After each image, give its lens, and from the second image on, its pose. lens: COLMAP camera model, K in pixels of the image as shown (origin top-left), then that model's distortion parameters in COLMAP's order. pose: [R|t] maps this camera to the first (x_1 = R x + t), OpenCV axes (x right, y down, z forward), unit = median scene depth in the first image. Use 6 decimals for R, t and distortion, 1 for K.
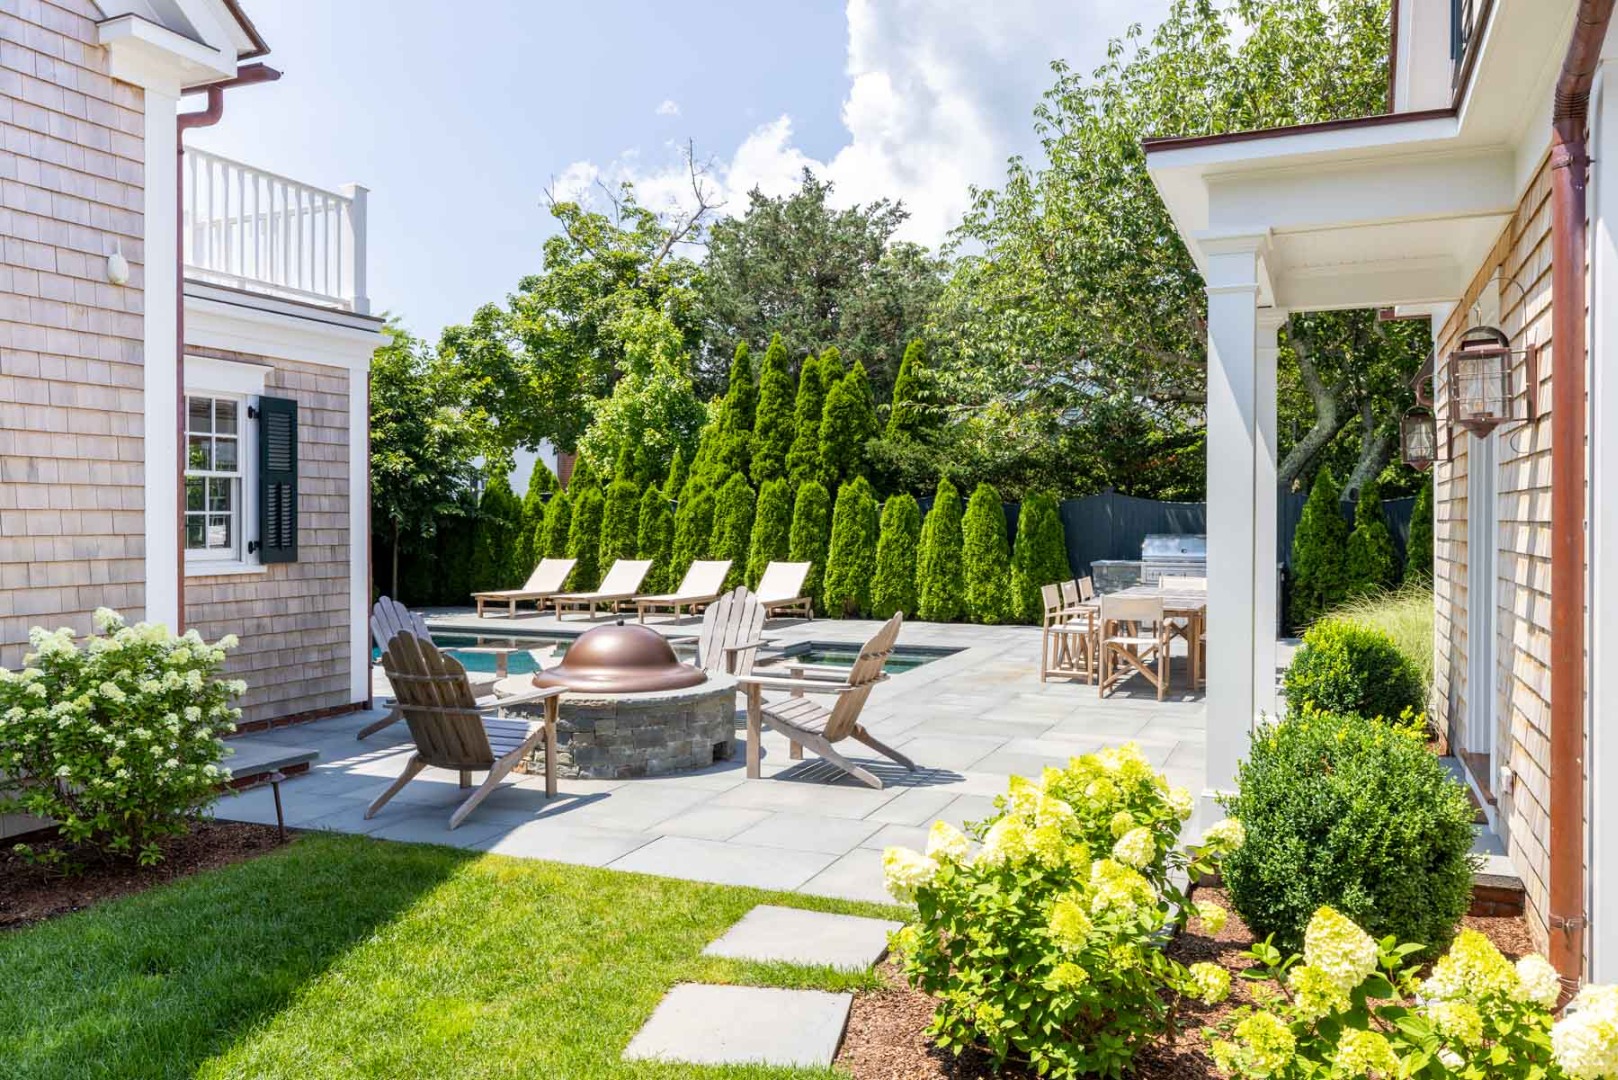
lens RADIAL K [[1198.4, 0, 805.2], [0, 1198.4, 526.8], [0, 0, 1]] dist [-0.007700, 0.002308]
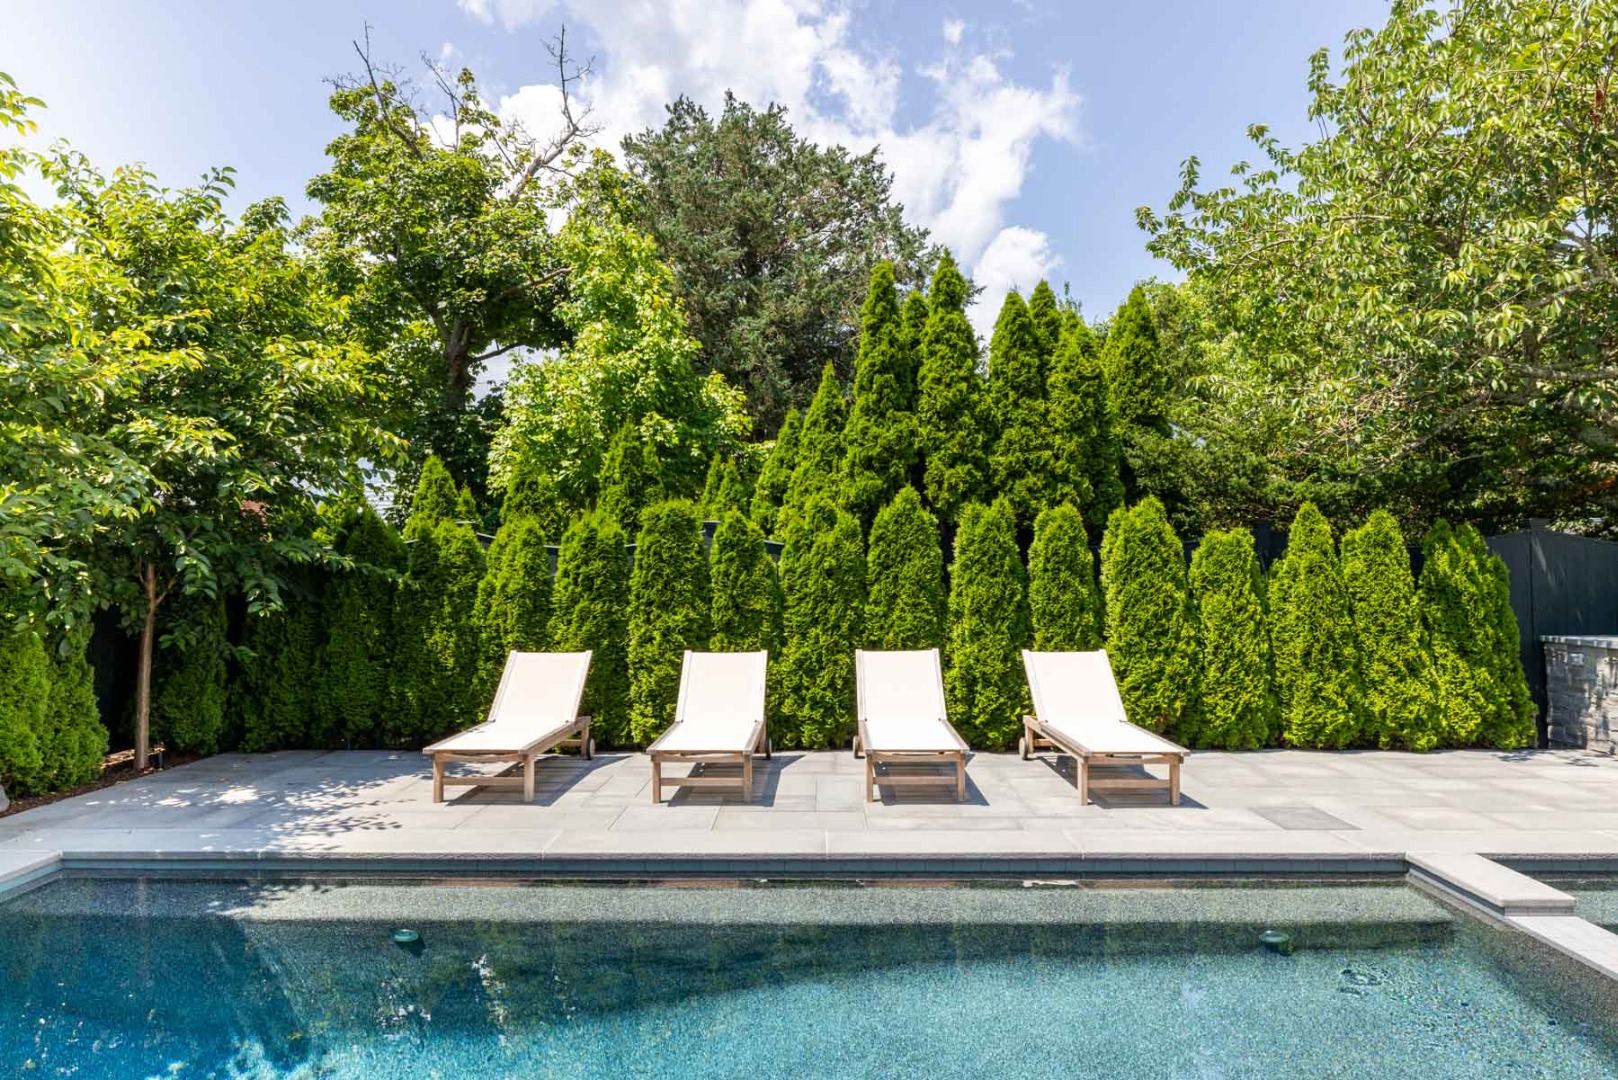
lens RADIAL K [[1034.9, 0, 809.9], [0, 1034.9, 538.5], [0, 0, 1]] dist [0.006354, -0.000732]
pose [[0.923943, 0.008980, 0.382424, -0.293325], [0.004307, 0.999417, -0.033875, -0.005778], [-0.382505, 0.032945, 0.923366, 0.606177]]
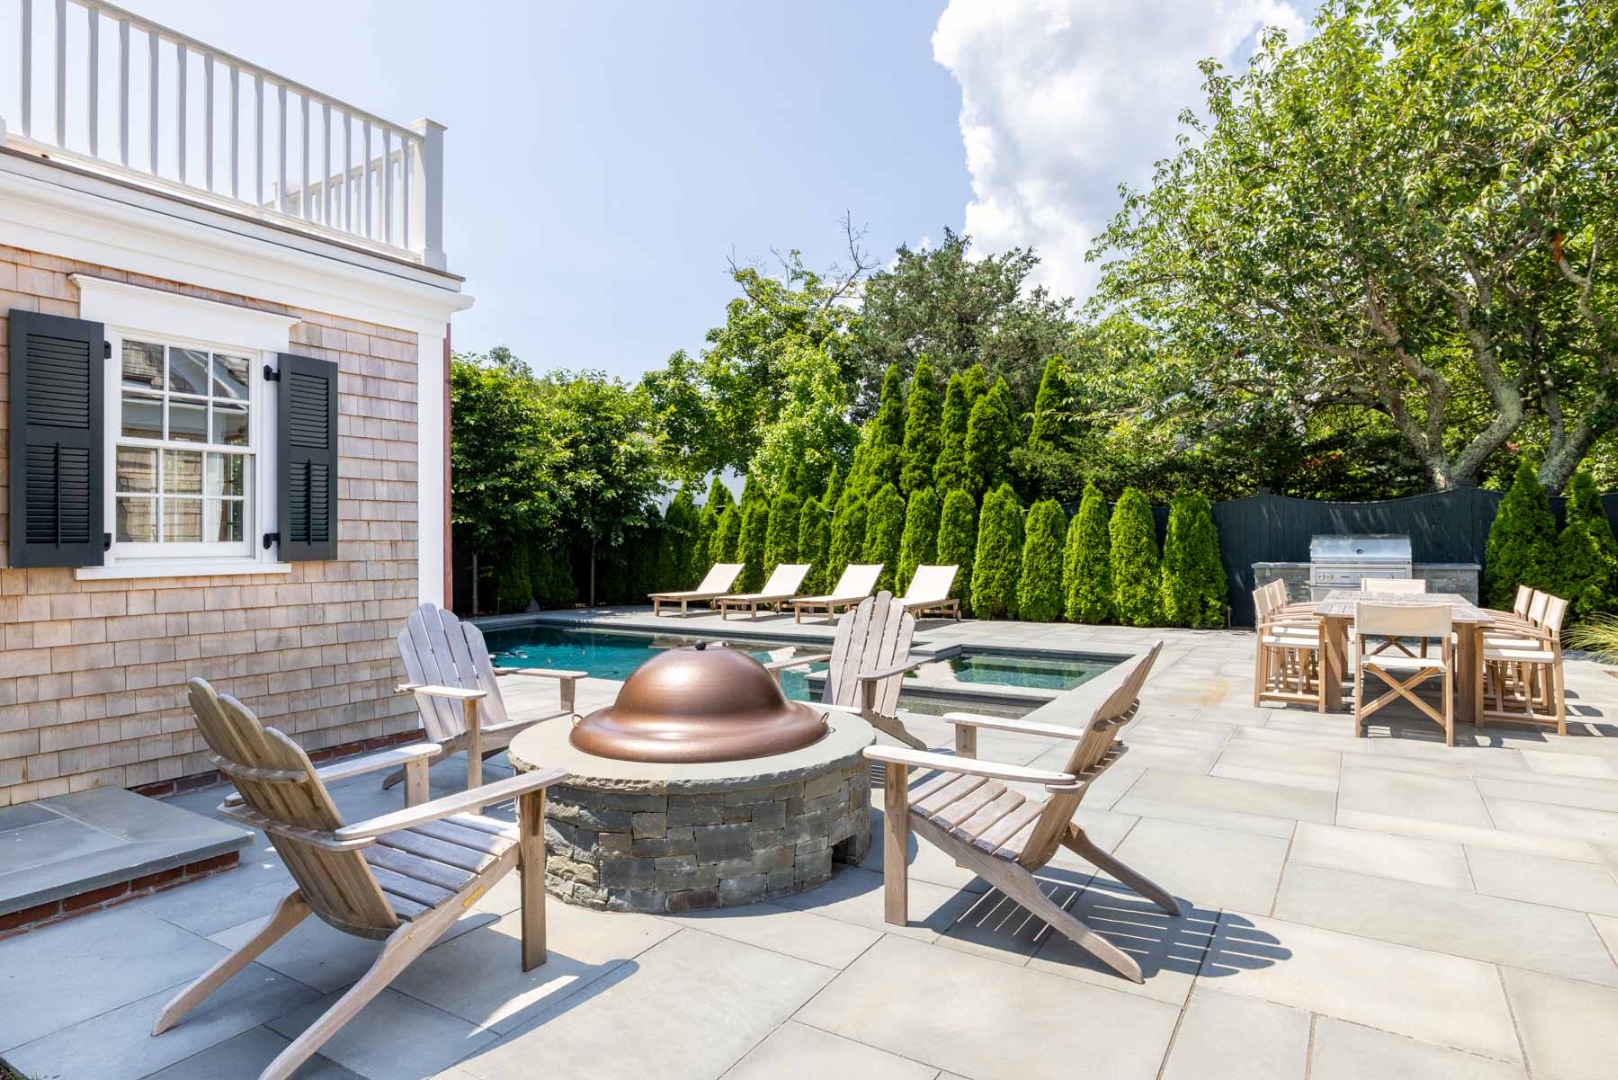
lens RADIAL K [[878.9, 0, 806.2], [0, 878.9, 525.1], [0, 0, 1]] dist [-0.013962, -0.001013]
pose [[0.987844, -0.009554, -0.155154, -0.007021], [0.006305, 0.999751, -0.021420, 0.009647], [0.155320, 0.020181, 0.987658, 0.216030]]
